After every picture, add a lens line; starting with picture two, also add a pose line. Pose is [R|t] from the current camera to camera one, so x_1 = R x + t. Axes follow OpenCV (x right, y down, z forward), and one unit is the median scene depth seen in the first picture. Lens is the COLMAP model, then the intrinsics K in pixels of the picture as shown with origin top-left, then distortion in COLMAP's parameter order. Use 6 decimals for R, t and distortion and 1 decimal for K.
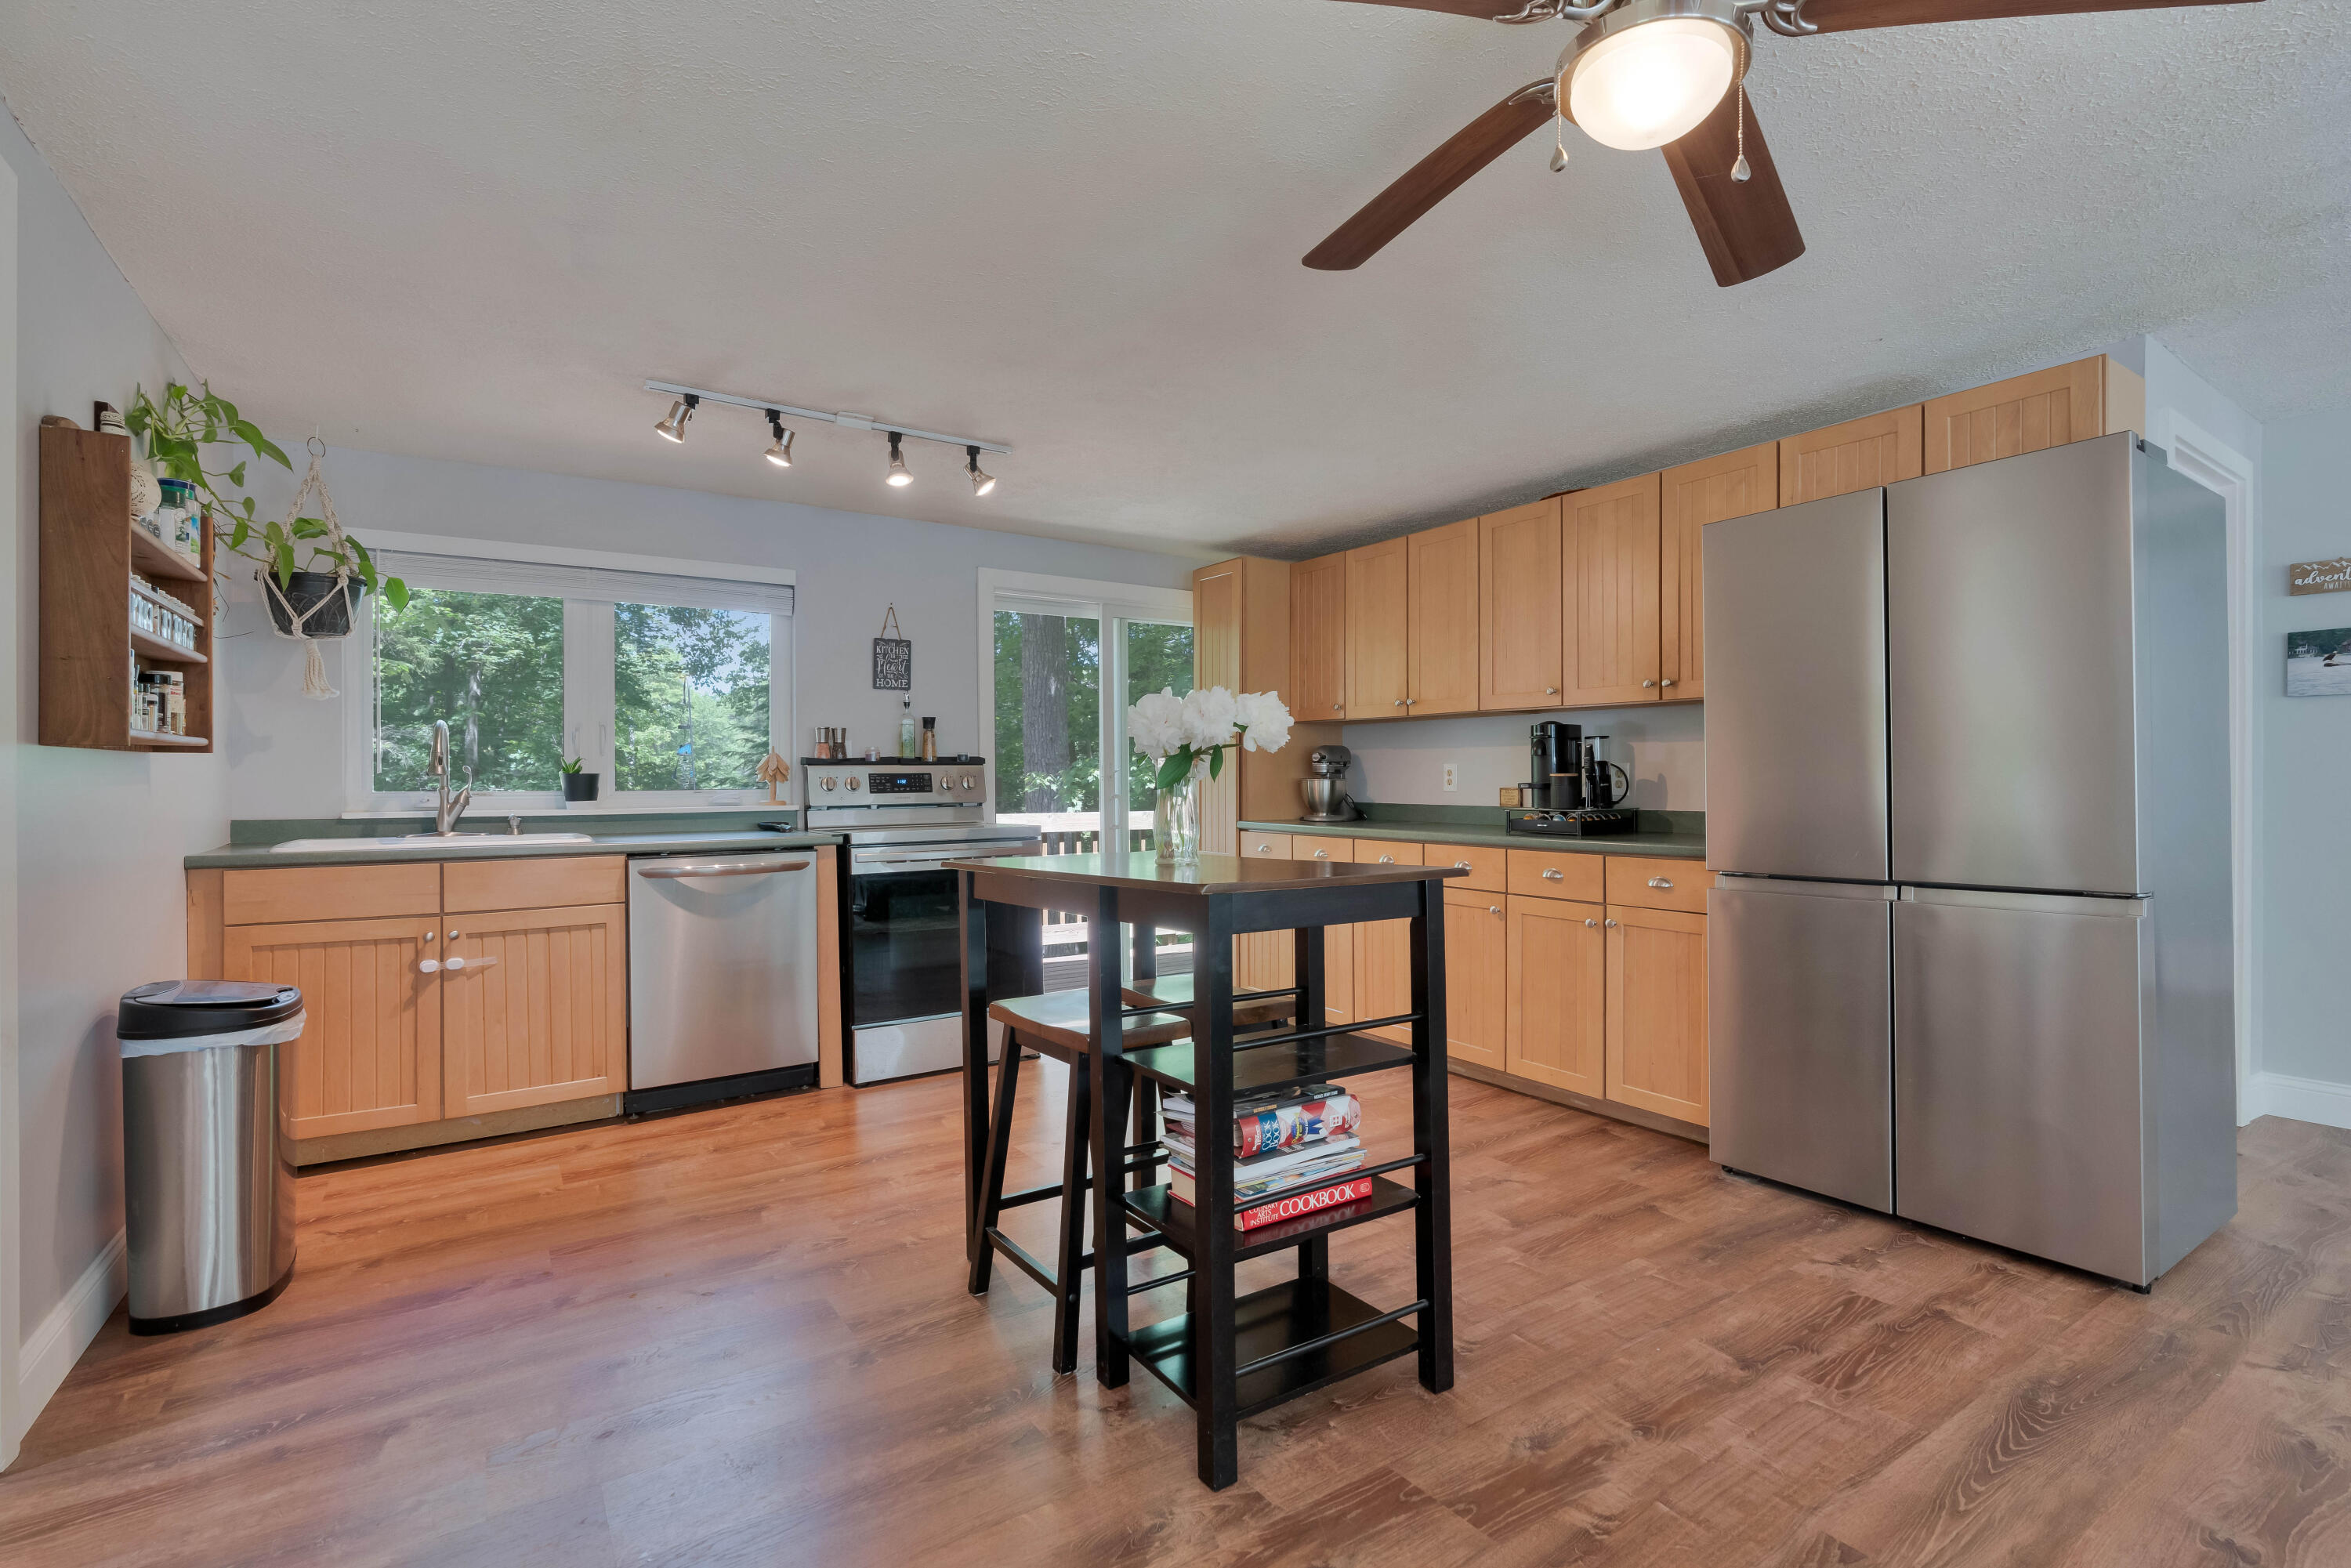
lens RADIAL K [[1058.7, 0, 1175.5], [0, 1058.7, 784.0], [0, 0, 1]] dist [-0.010173, 0.000157]
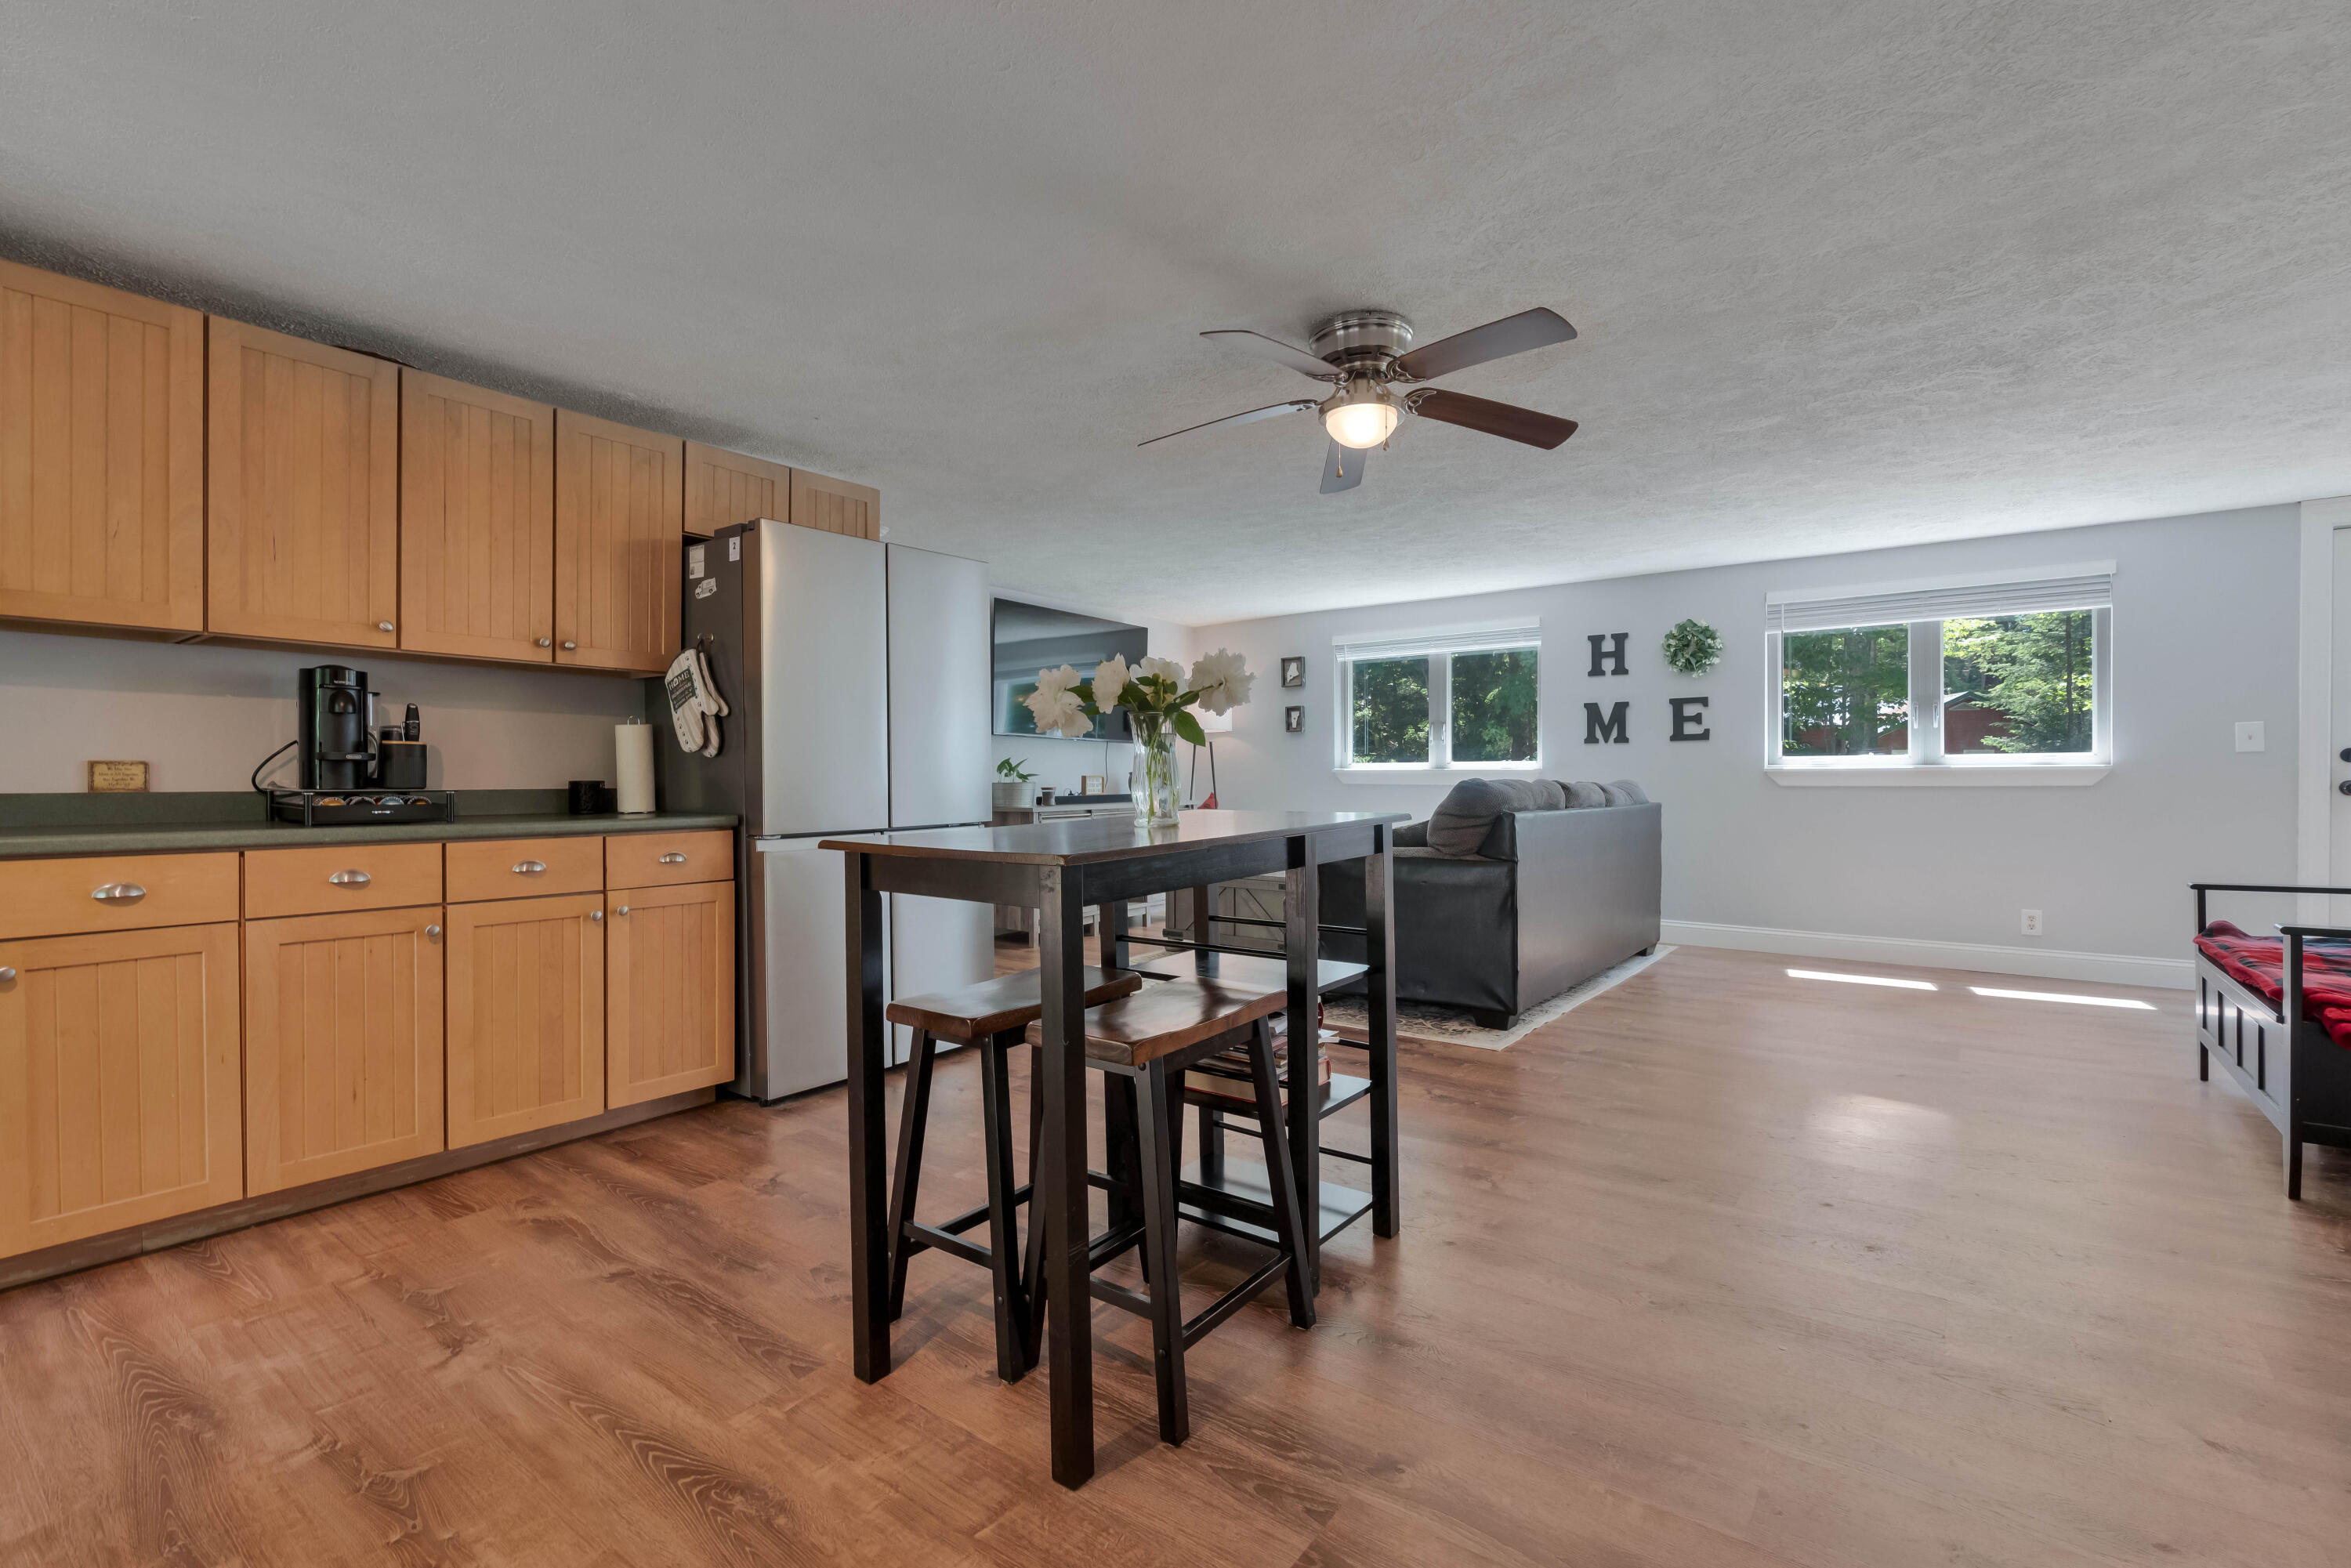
lens RADIAL K [[1067.9, 0, 1183.7], [0, 1067.9, 780.0], [0, 0, 1]] dist [-0.002877, 0.000122]
pose [[-0.333624, 0.001272, 0.942705, -0.532335], [0.003948, 0.999992, 0.000048, 0.019860], [-0.942698, 0.003738, -0.333627, 0.747943]]
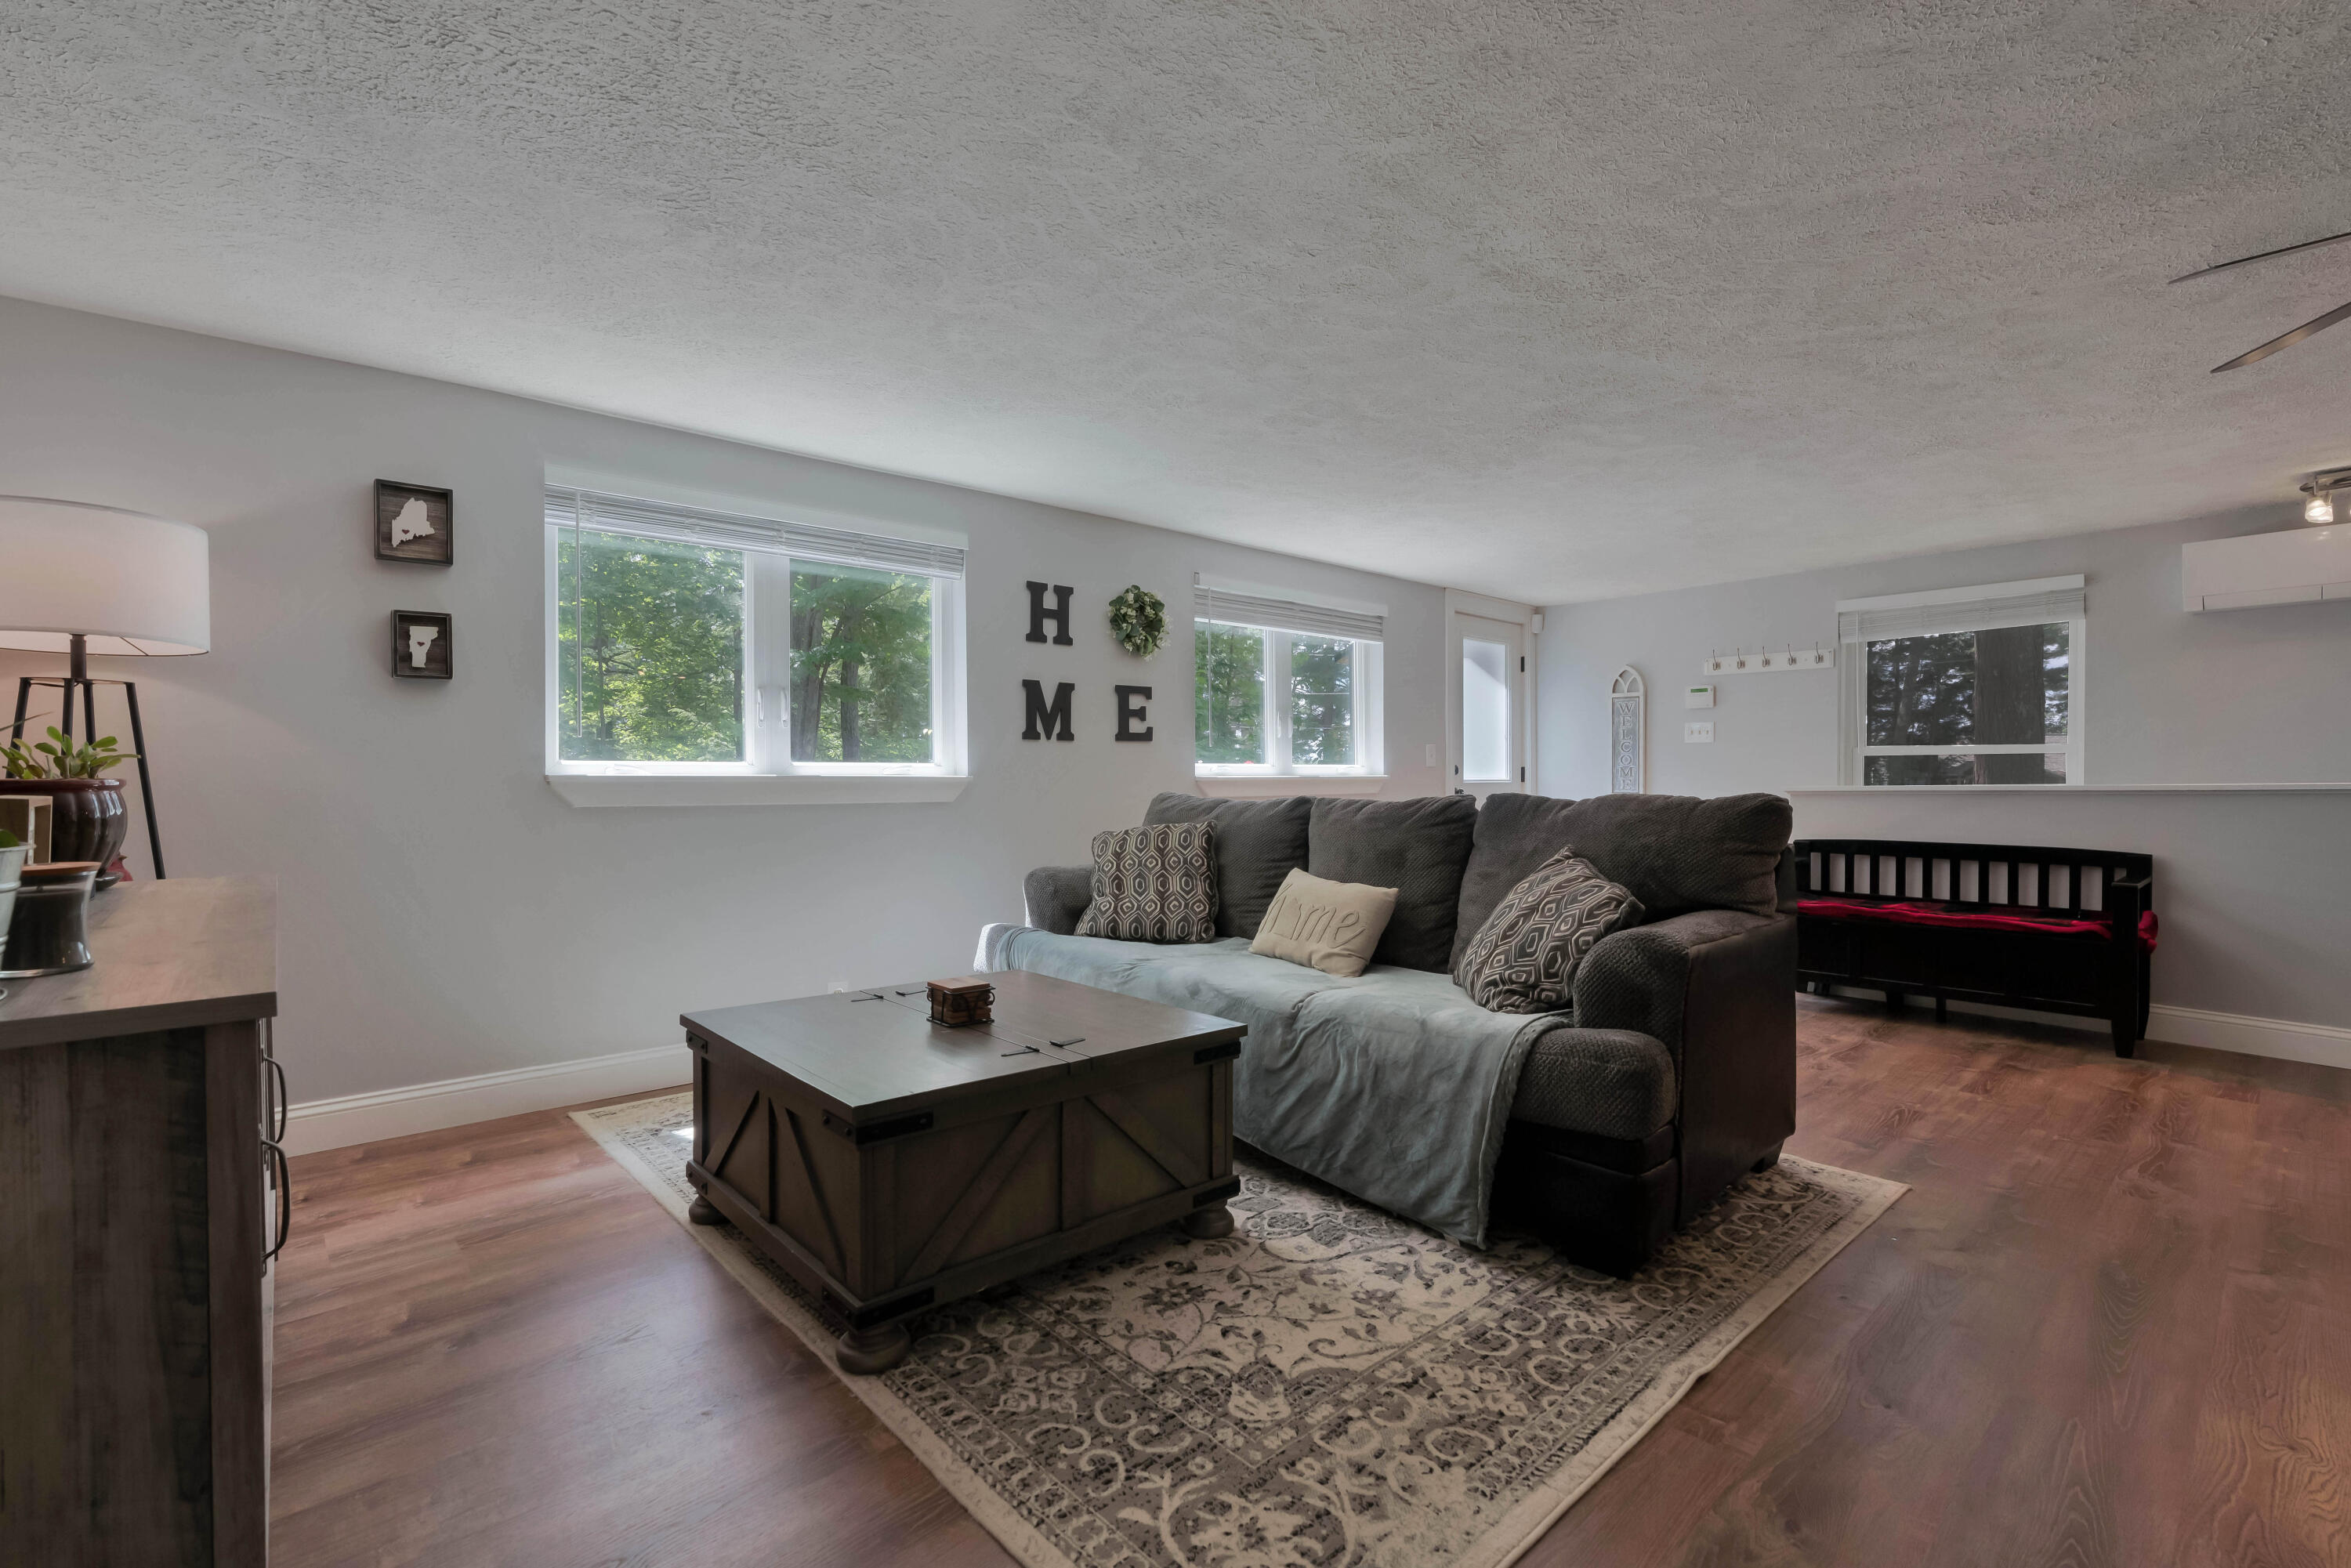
lens RADIAL K [[1058.7, 0, 1175.5], [0, 1058.7, 784.0], [0, 0, 1]] dist [-0.010173, 0.000157]
pose [[-0.987810, 0.006629, -0.155523, 0.902047], [0.005823, 0.999967, 0.005641, 0.007070], [0.155555, 0.004667, -0.987816, 0.731787]]
